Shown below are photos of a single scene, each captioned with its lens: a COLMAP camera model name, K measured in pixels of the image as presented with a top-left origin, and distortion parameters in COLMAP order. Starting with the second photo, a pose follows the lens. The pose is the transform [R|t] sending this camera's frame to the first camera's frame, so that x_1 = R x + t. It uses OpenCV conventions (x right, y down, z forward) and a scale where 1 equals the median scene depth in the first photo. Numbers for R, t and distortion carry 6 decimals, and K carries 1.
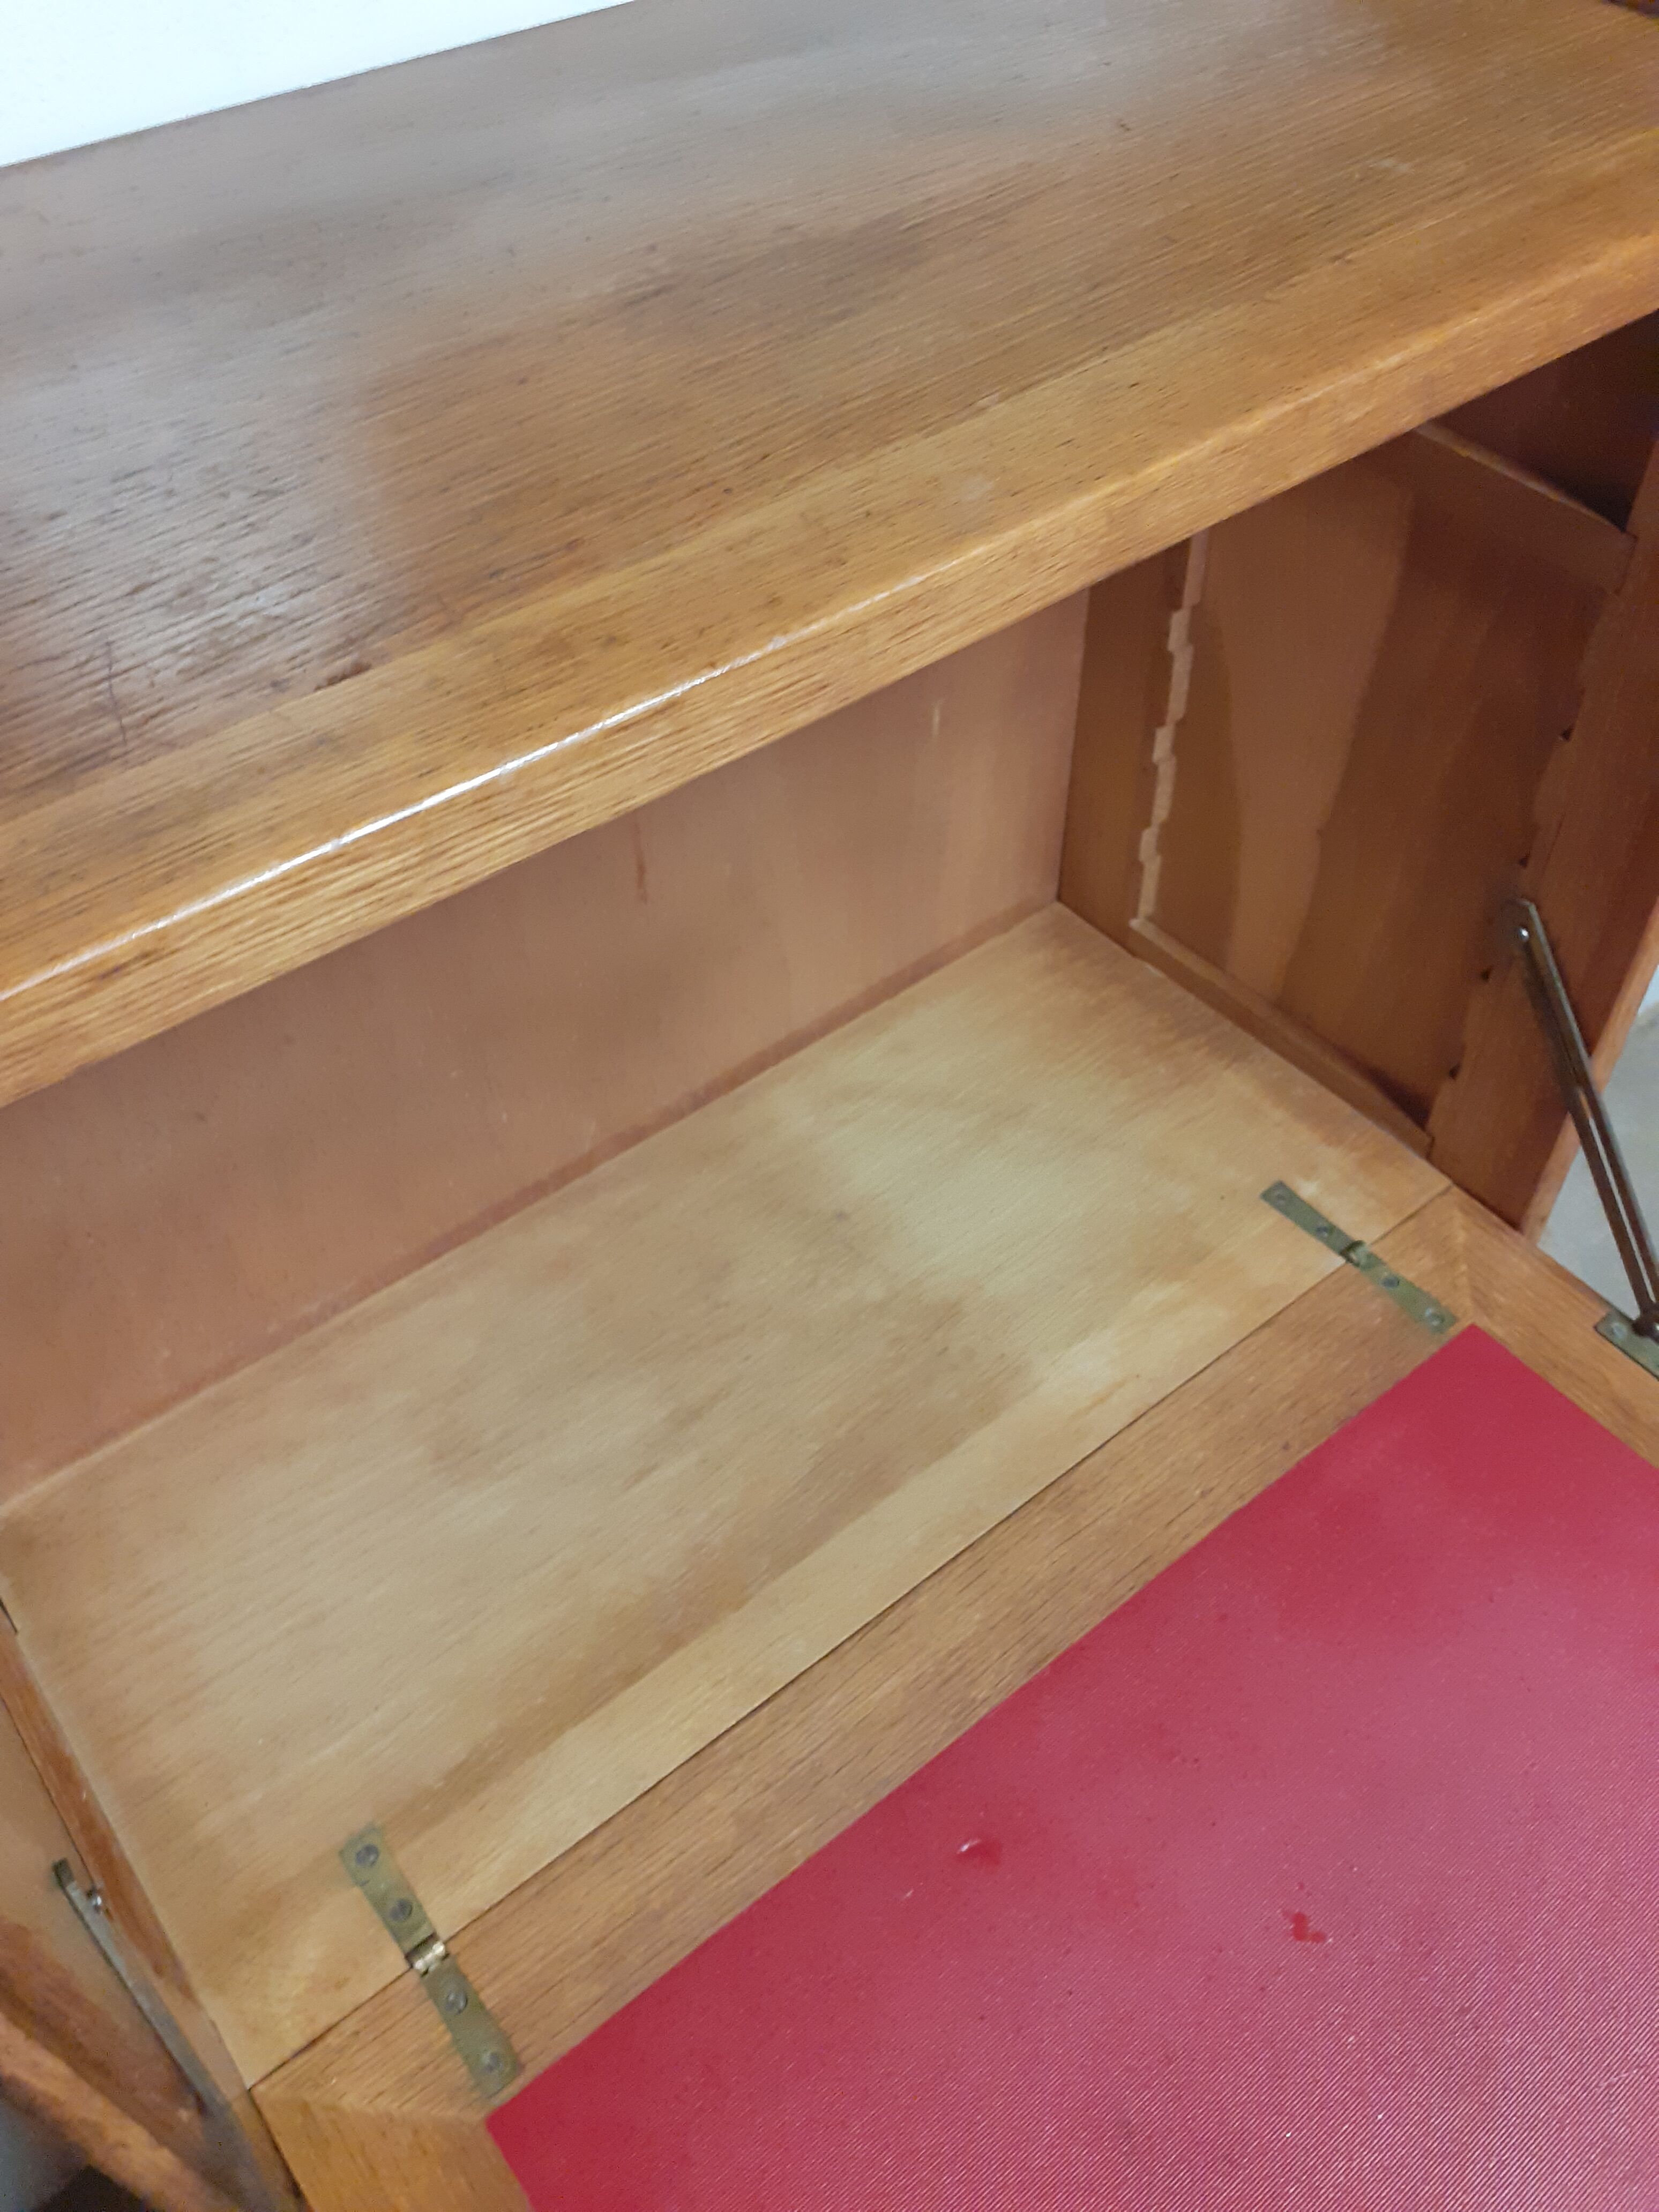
lens RADIAL K [[1792.1, 0, 842.7], [0, 1792.1, 1114.5], [0, 0, 1]] dist [0.007248, -0.016750]
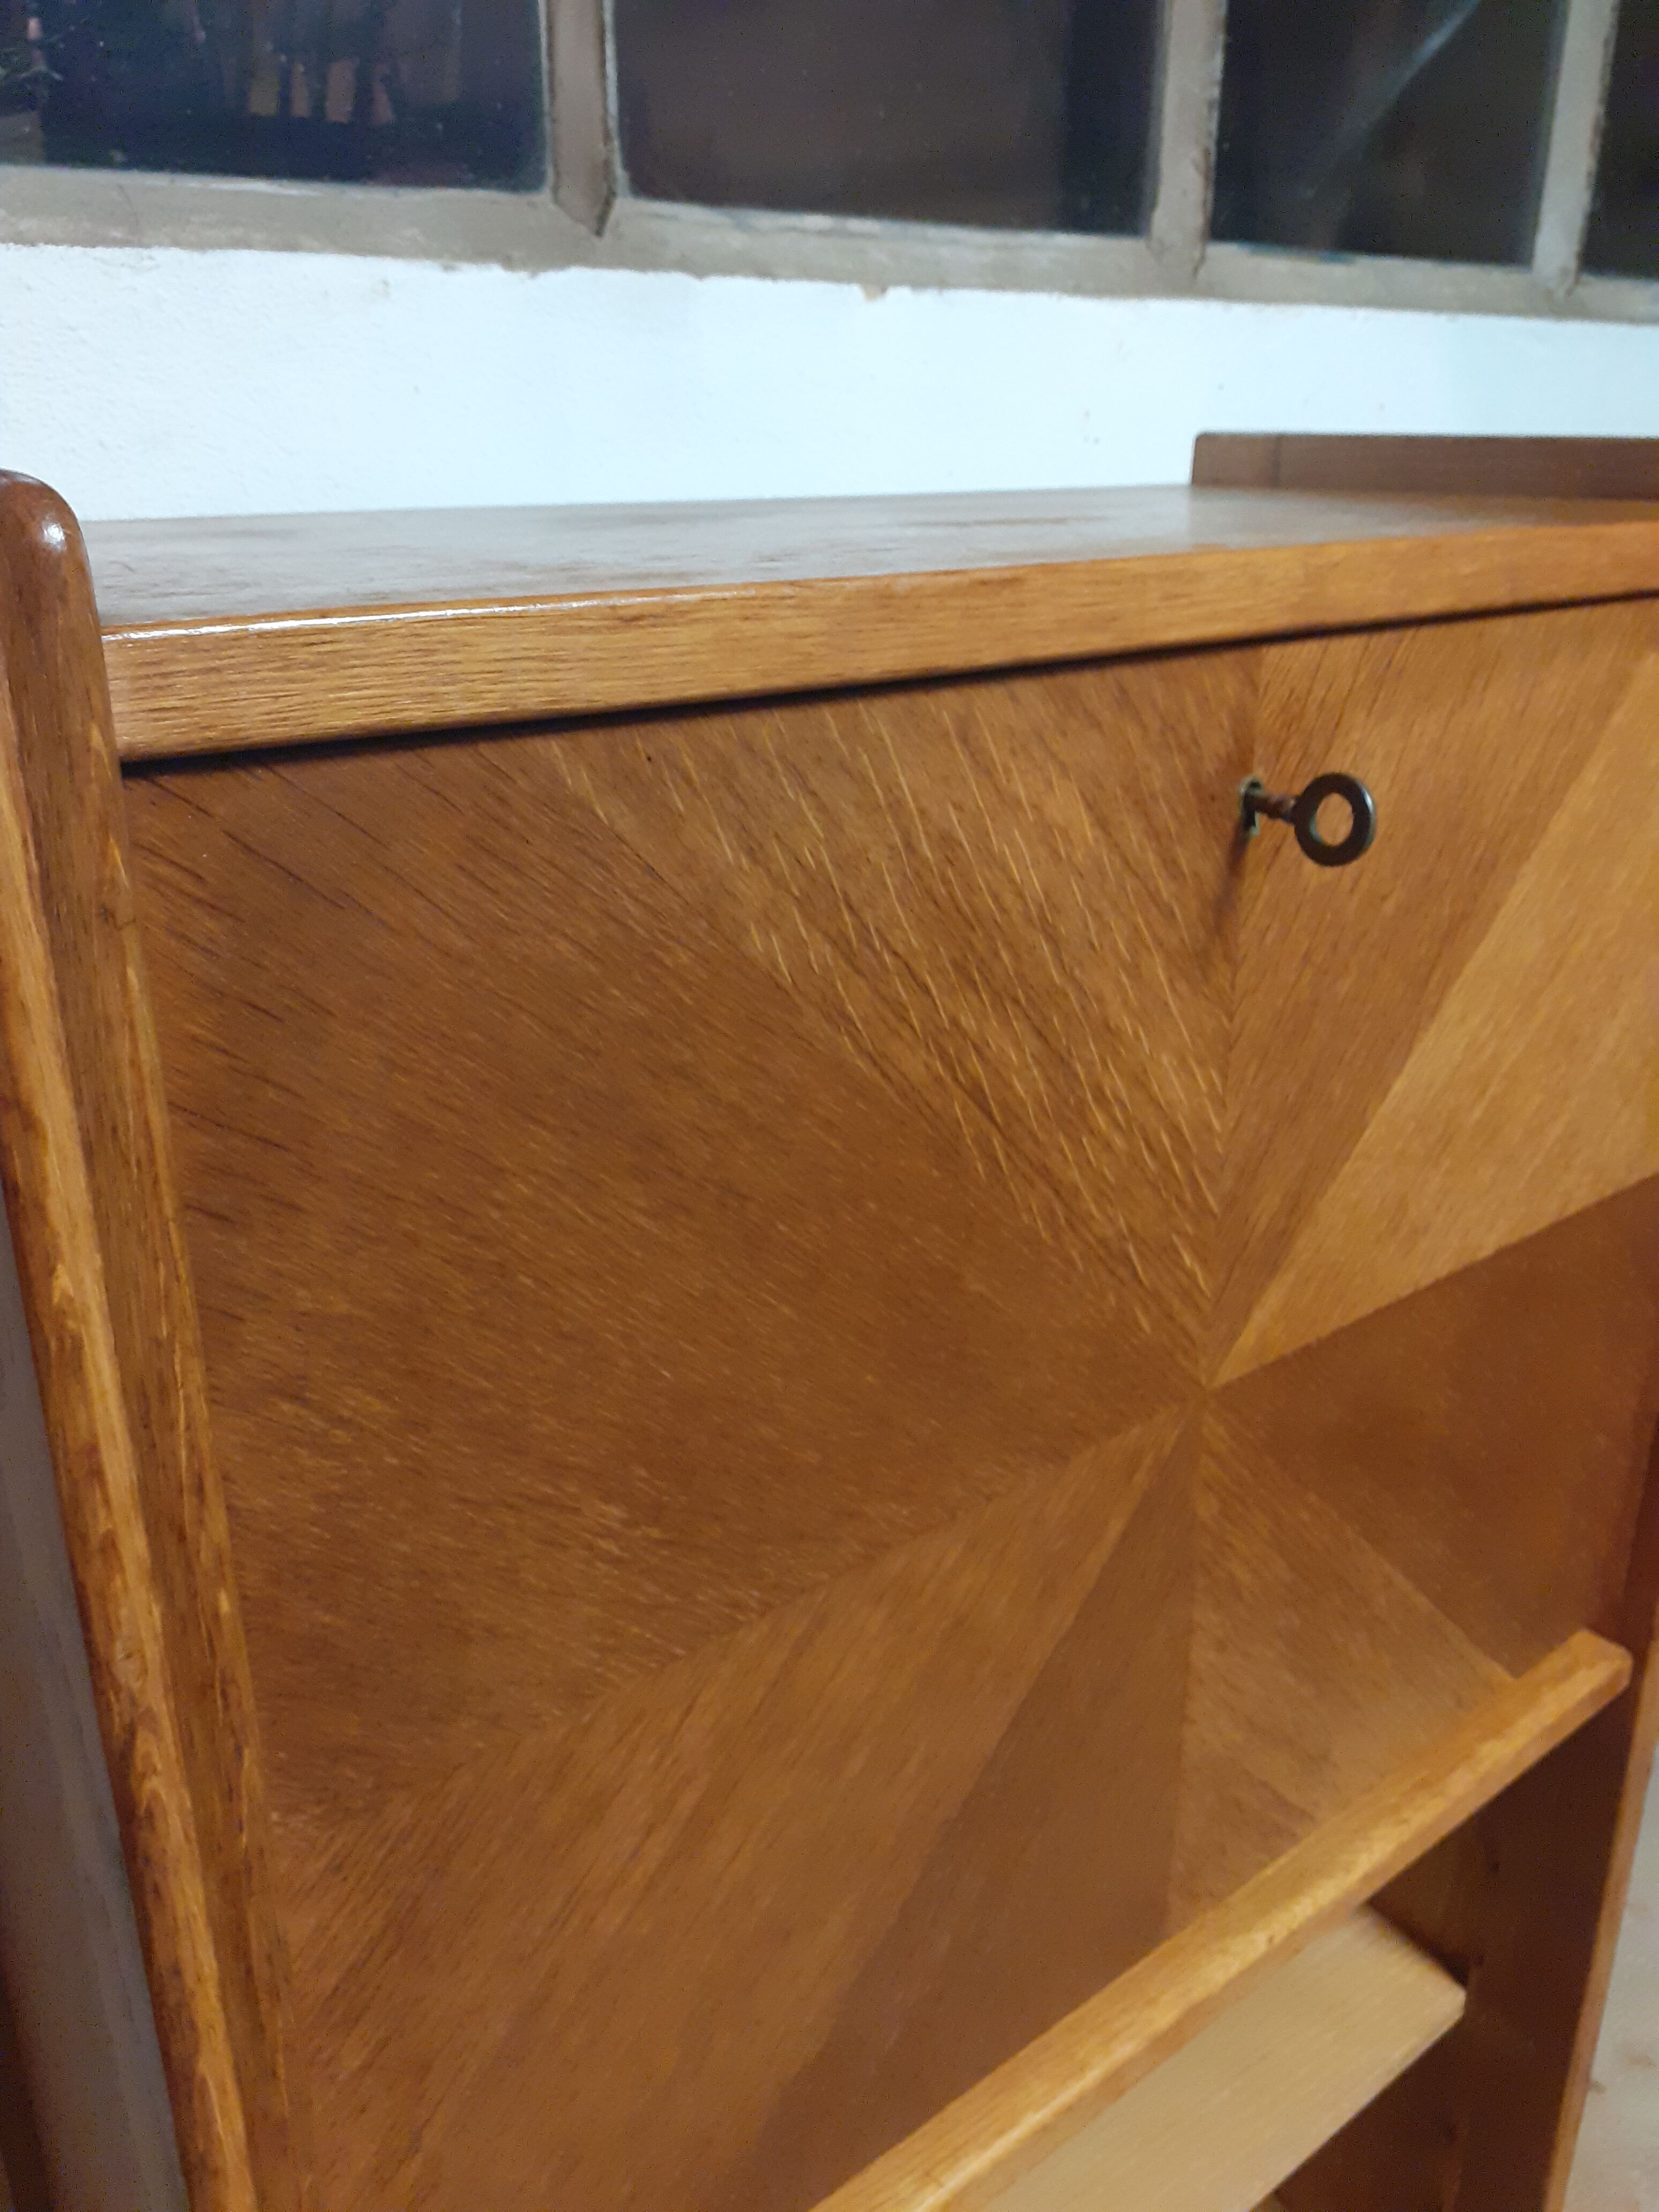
lens RADIAL K [[1792.1, 0, 853.5], [0, 1792.1, 1097.3], [0, 0, 1]] dist [0.007248, -0.016750]
pose [[0.999861, 0.008848, 0.014108, -0.089387], [-0.001330, 0.886883, -0.461992, 0.278289], [-0.016600, 0.461909, 0.886772, 0.005610]]
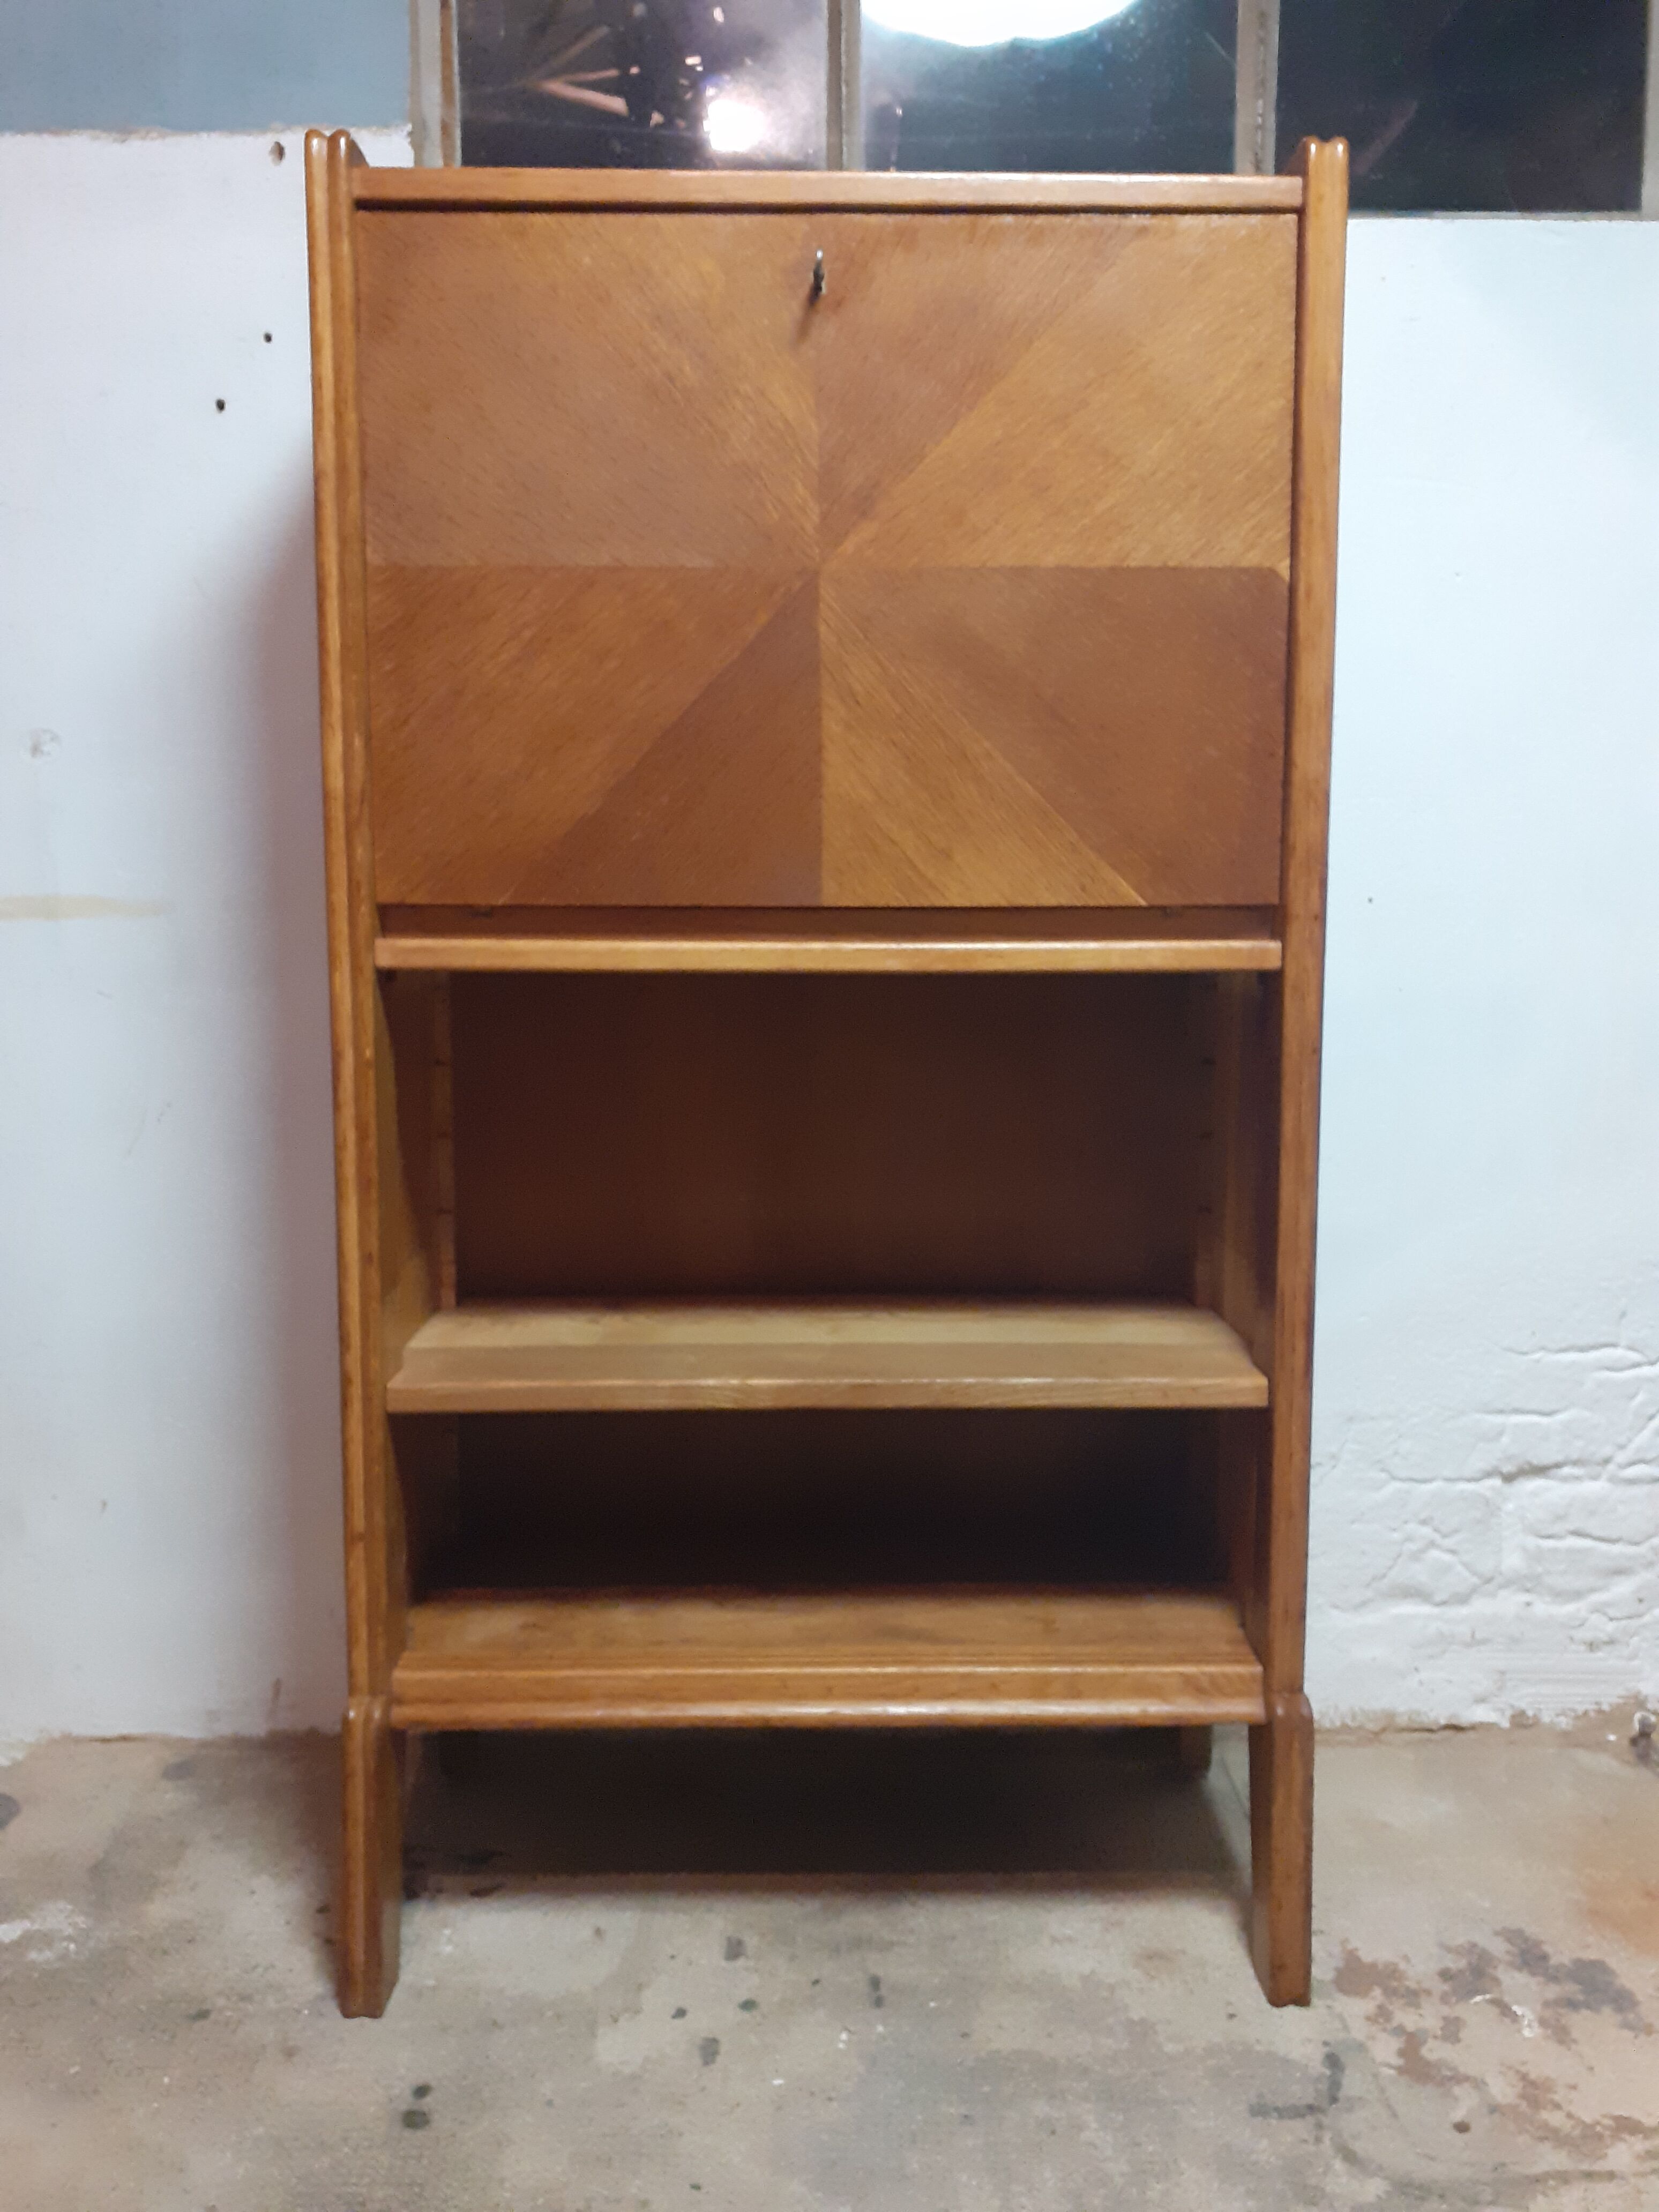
lens RADIAL K [[1792.1, 0, 823.8], [0, 1792.1, 1109.7], [0, 0, 1]] dist [0.007248, -0.016750]
pose [[0.786248, 0.078190, -0.612944, 1.030954], [-0.469329, 0.720798, -0.510078, 1.160890], [0.401926, 0.688721, 0.603423, 0.084289]]
